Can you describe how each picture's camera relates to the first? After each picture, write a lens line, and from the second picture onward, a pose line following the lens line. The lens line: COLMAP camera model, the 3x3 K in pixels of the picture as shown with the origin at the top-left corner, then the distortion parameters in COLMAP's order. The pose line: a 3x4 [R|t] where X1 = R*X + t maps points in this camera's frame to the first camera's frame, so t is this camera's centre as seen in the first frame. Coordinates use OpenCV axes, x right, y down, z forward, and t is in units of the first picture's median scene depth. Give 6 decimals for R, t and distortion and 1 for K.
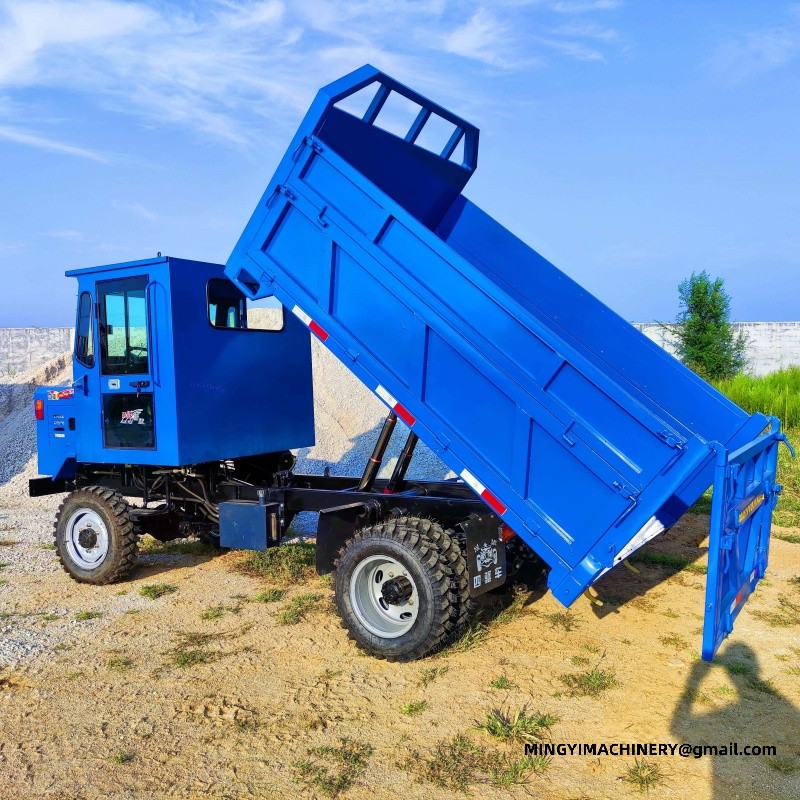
lens RADIAL K [[811.0, 0, 404.0], [0, 811.0, 397.3], [0, 0, 1]] dist [0.021636, 0.000000]
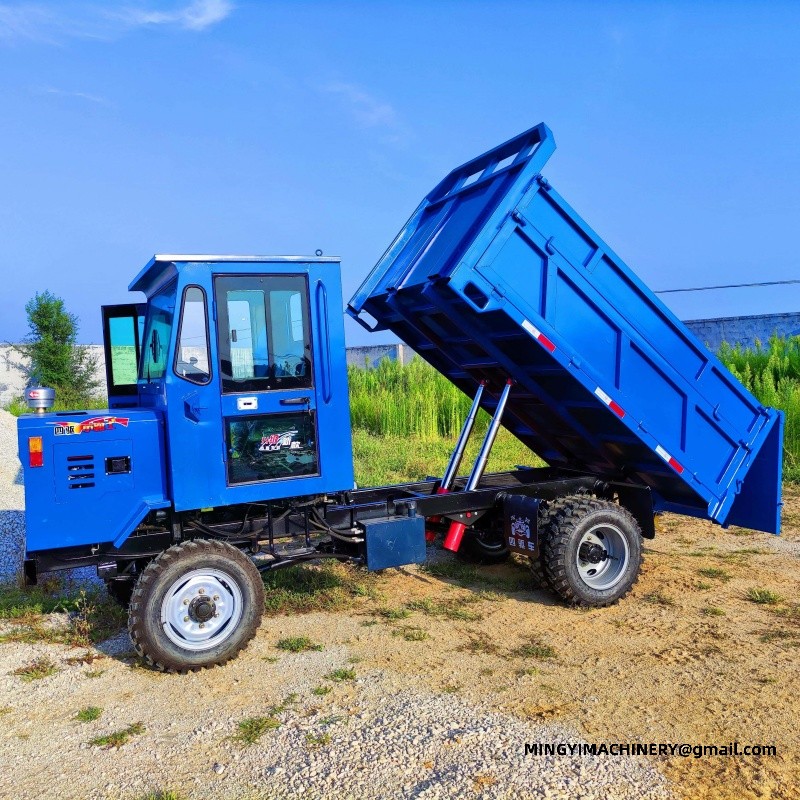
lens RADIAL K [[811.0, 0, 399.3], [0, 811.0, 401.3], [0, 0, 1]] dist [0.021636, 0.000000]
pose [[0.547624, -0.035759, 0.835960, -0.969996], [0.058014, 0.998305, 0.004699, -0.013736], [-0.834711, 0.045924, 0.548770, 0.443172]]
